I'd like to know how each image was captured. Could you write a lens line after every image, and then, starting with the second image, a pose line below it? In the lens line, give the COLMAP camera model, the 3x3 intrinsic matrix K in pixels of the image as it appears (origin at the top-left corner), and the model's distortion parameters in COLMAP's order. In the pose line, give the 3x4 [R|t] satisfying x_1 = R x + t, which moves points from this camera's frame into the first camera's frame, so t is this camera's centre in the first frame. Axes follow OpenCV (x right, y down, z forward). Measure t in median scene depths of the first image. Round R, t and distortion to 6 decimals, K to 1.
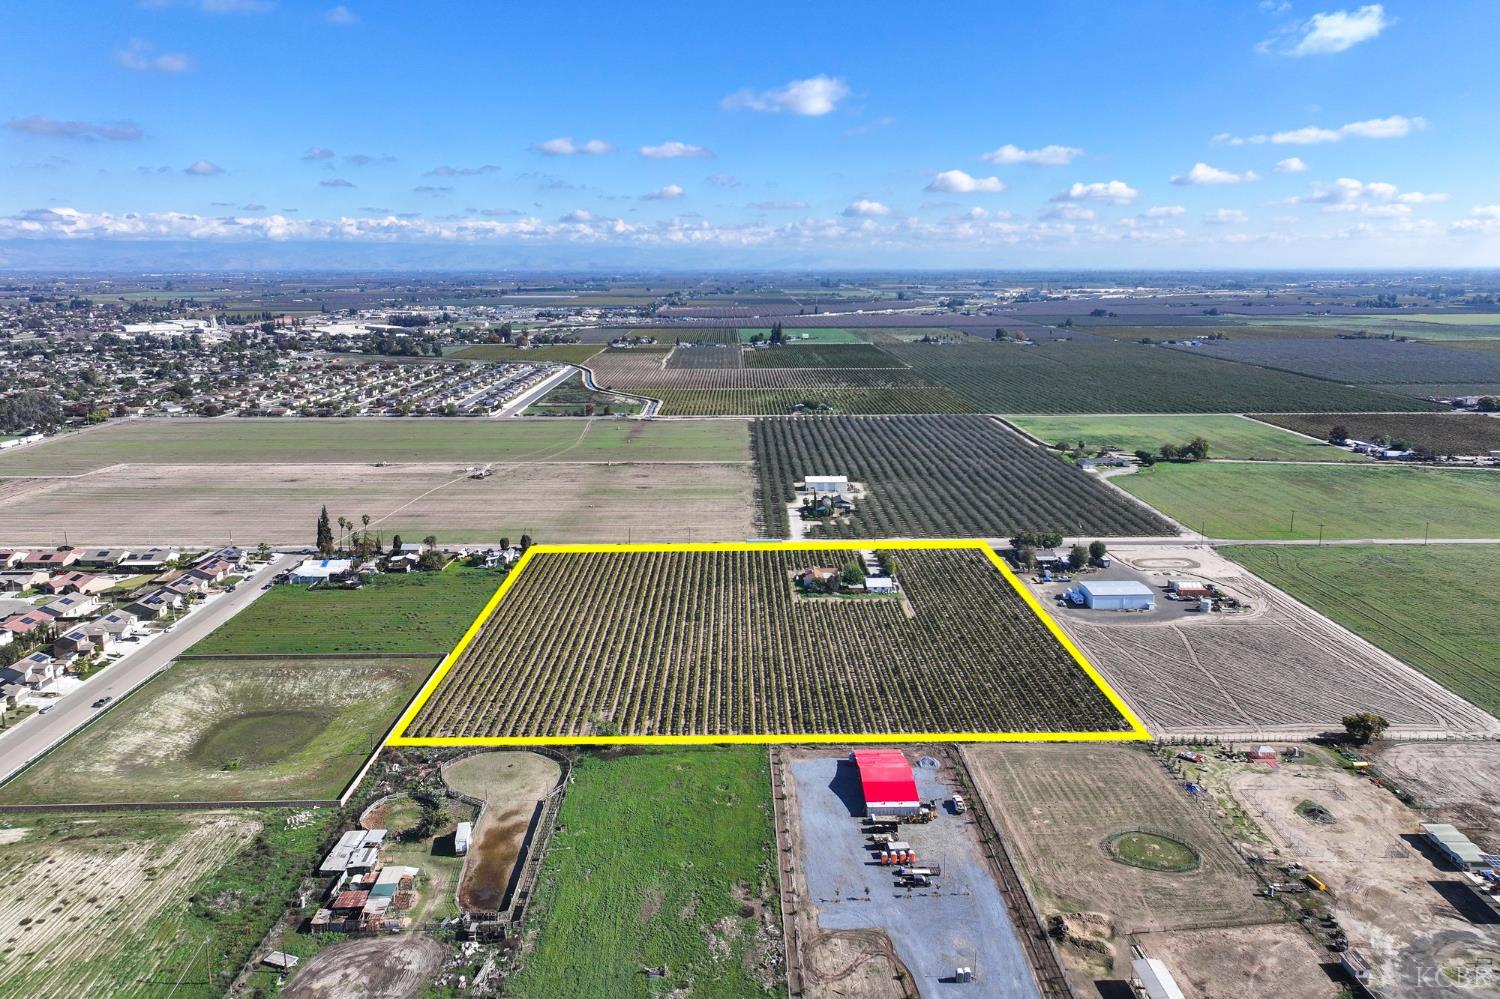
lens RADIAL K [[1048.0, 0, 750.0], [0, 1048.0, 499.5], [0, 0, 1]] dist [0.006147, 0.004377]
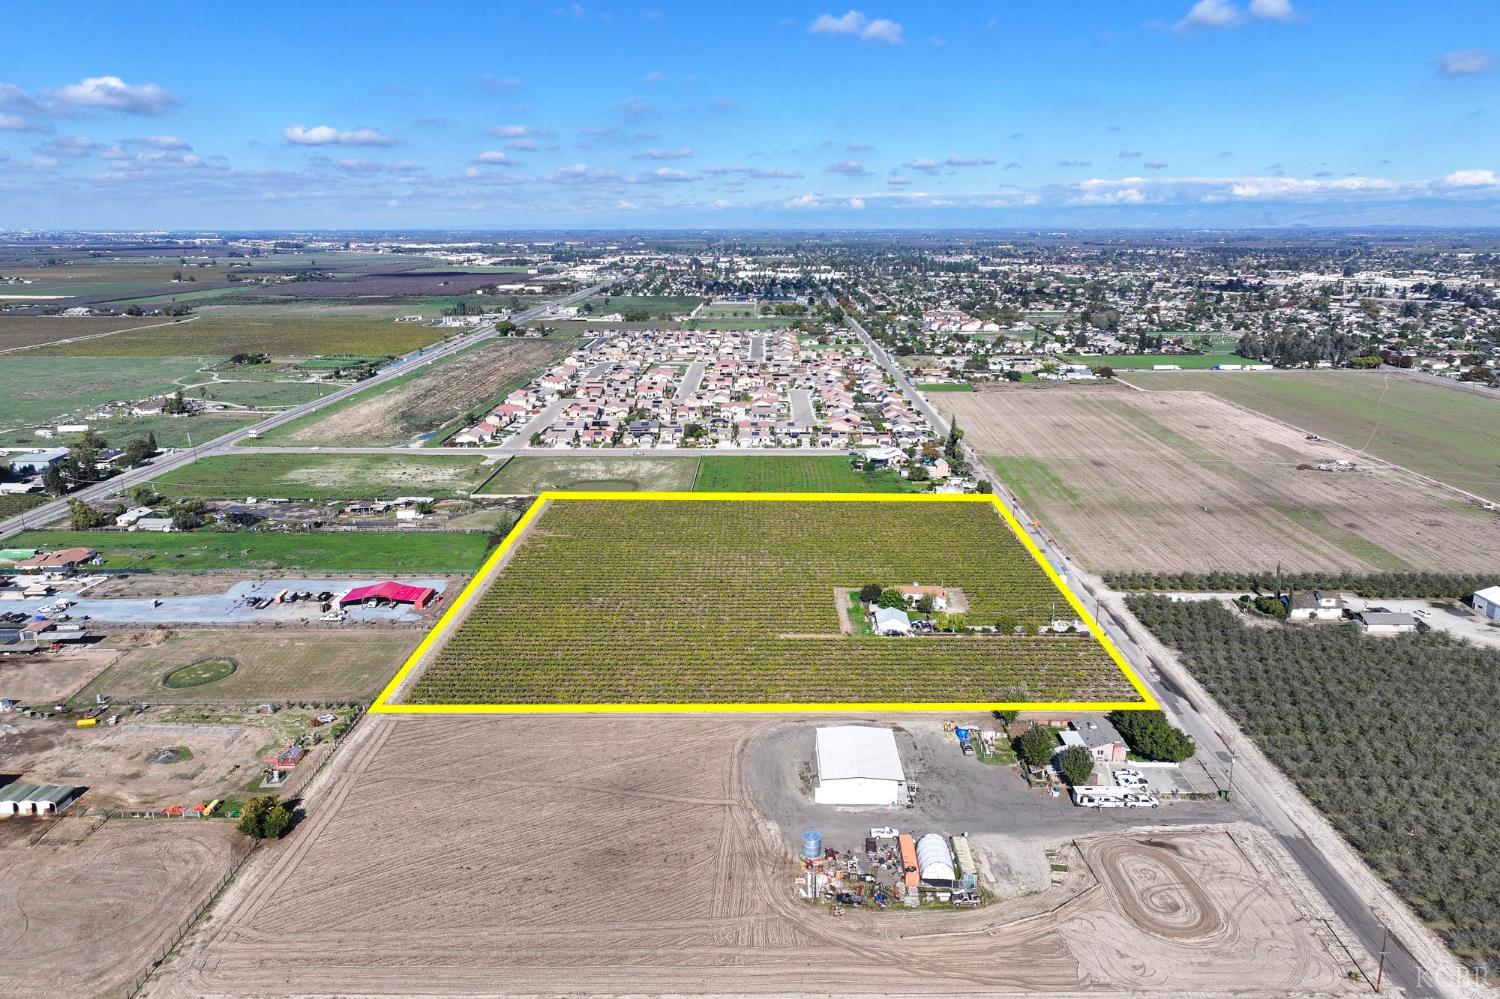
lens RADIAL K [[1048.0, 0, 750.0], [0, 1048.0, 499.5], [0, 0, 1]] dist [0.006147, 0.004377]
pose [[-0.034146, 0.253960, -0.966612, 1.241158], [-0.218945, 0.941781, 0.255170, -0.256083], [0.975139, 0.220348, 0.023445, 1.286443]]
